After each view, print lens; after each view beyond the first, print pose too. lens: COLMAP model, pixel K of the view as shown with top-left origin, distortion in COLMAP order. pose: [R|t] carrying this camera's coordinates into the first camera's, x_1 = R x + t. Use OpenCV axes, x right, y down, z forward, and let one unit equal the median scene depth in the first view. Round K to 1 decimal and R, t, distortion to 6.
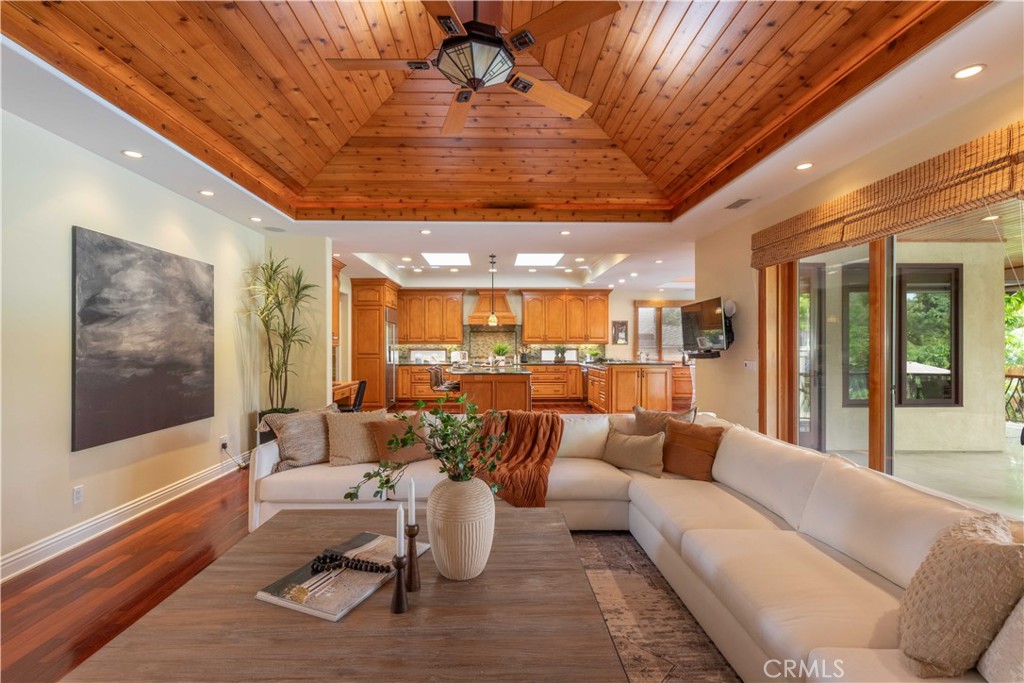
lens RADIAL K [[465.4, 0, 503.9], [0, 465.4, 342.6], [0, 0, 1]] dist [0.000388, 0.000129]
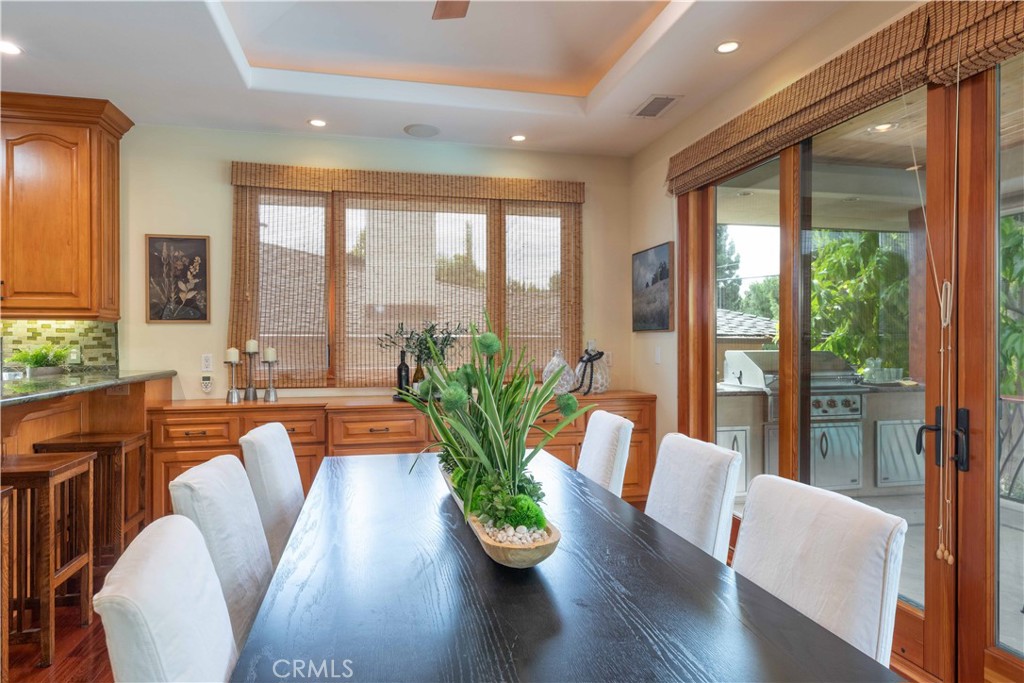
lens RADIAL K [[588.8, 0, 501.8], [0, 588.8, 343.9], [0, 0, 1]] dist [-0.000475, -0.001125]
pose [[0.981088, -0.000602, 0.193560, 0.379025], [-0.001110, 0.999961, 0.008737, 0.013254], [-0.193558, -0.008786, 0.981050, 0.645087]]
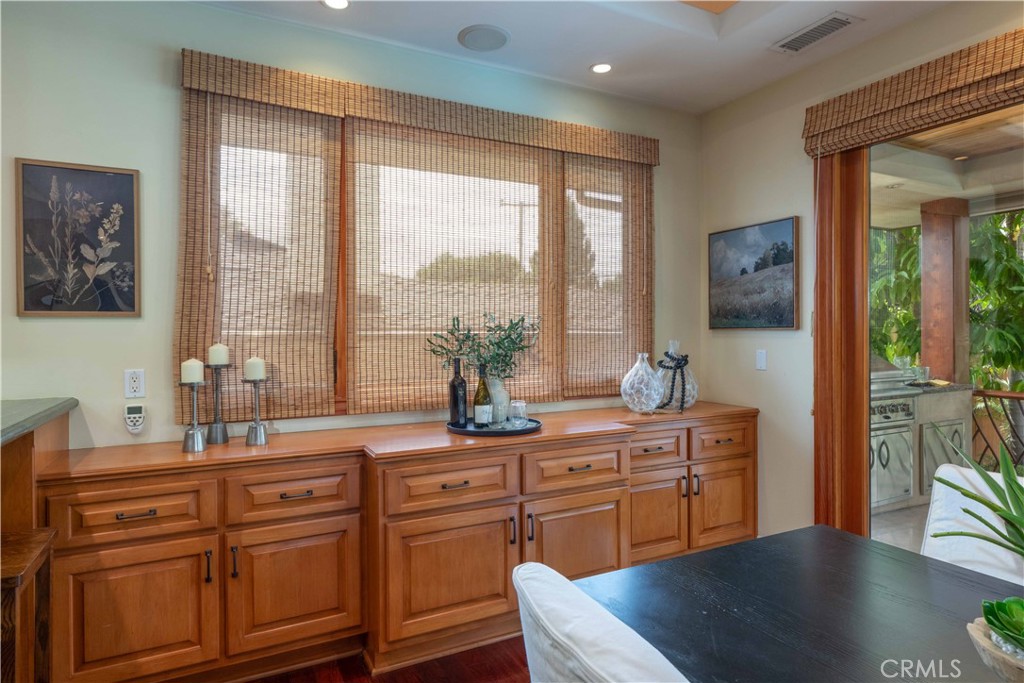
lens RADIAL K [[572.1, 0, 499.5], [0, 572.1, 336.8], [0, 0, 1]] dist [-0.001806, 0.000482]
pose [[0.902767, -0.004749, 0.430104, 0.302601], [0.000561, 0.999951, 0.009864, 0.009209], [-0.430130, -0.008663, 0.902725, 0.787829]]
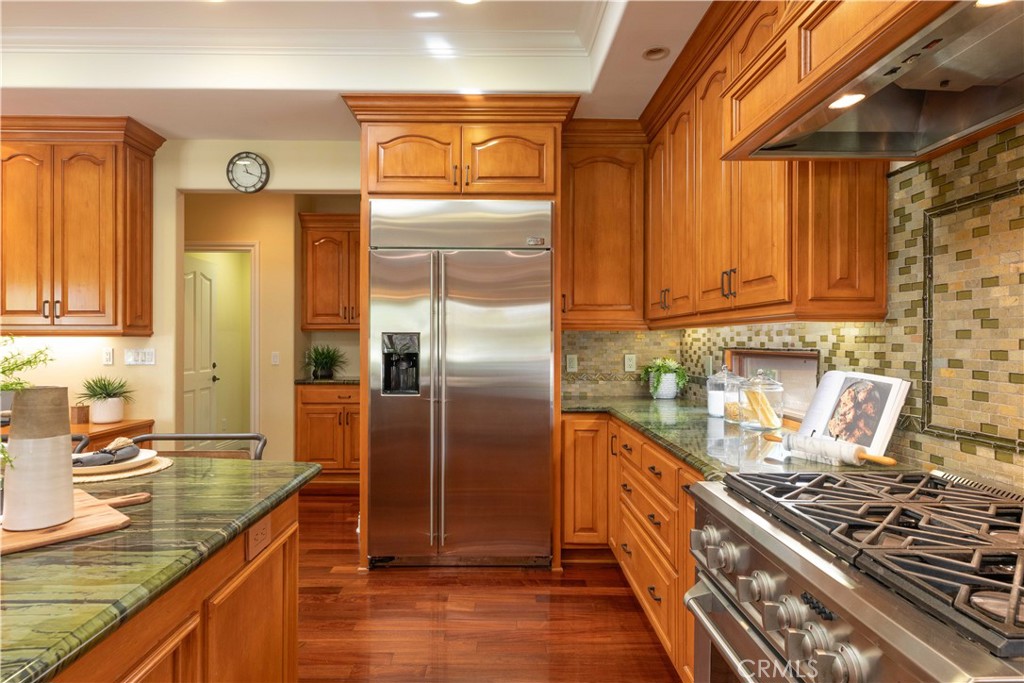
lens RADIAL K [[572.1, 0, 497.6], [0, 572.1, 337.8], [0, 0, 1]] dist [-0.001806, 0.000482]
pose [[-0.013886, -0.001831, -0.999902, 0.076526], [0.001350, 0.999997, -0.001850, 0.008745], [0.999903, -0.001376, -0.013883, 0.911602]]
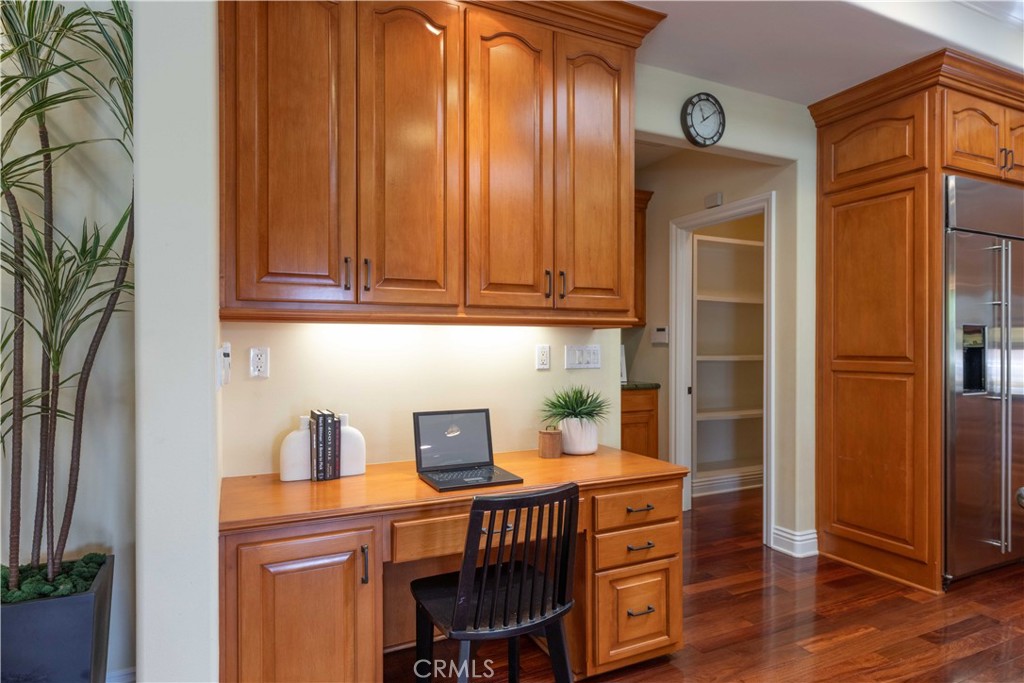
lens RADIAL K [[572.1, 0, 510.7], [0, 572.1, 346.3], [0, 0, 1]] dist [-0.001806, 0.000482]
pose [[0.400648, 0.006486, -0.916209, -0.054818], [0.002489, 0.999964, 0.008167, 0.012660], [0.916229, -0.005553, 0.400617, 0.561204]]
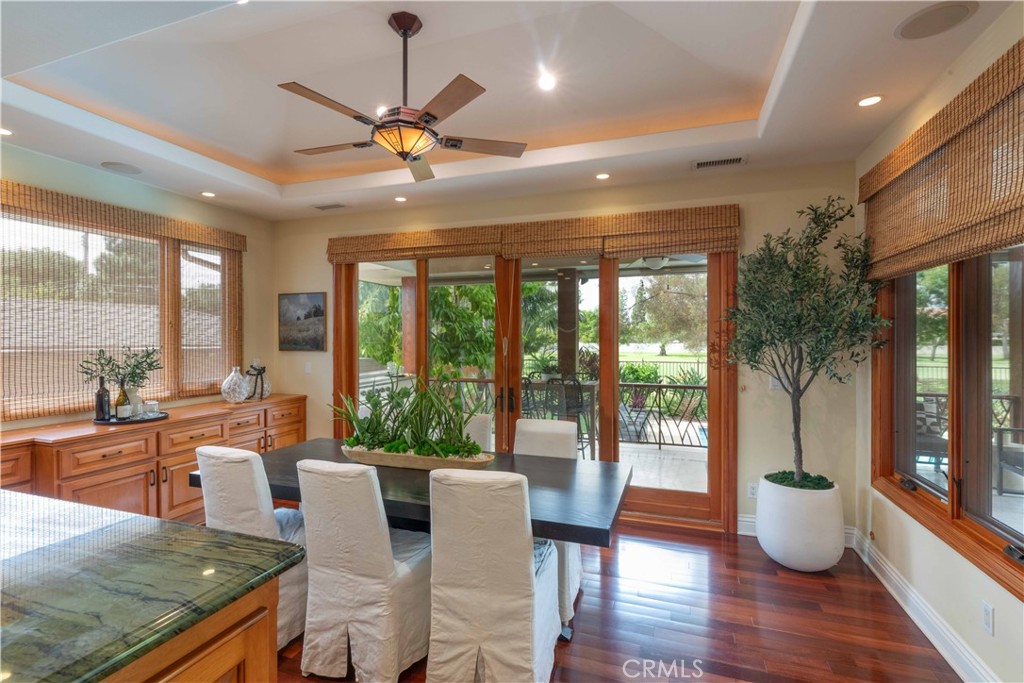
lens RADIAL K [[485.3, 0, 502.1], [0, 485.3, 340.0], [0, 0, 1]] dist [-0.000187, -0.000040]
pose [[0.358139, -0.003071, 0.933663, 0.194080], [-0.003070, 0.999985, 0.004466, -0.004475], [-0.933663, -0.004466, 0.358124, 0.665603]]
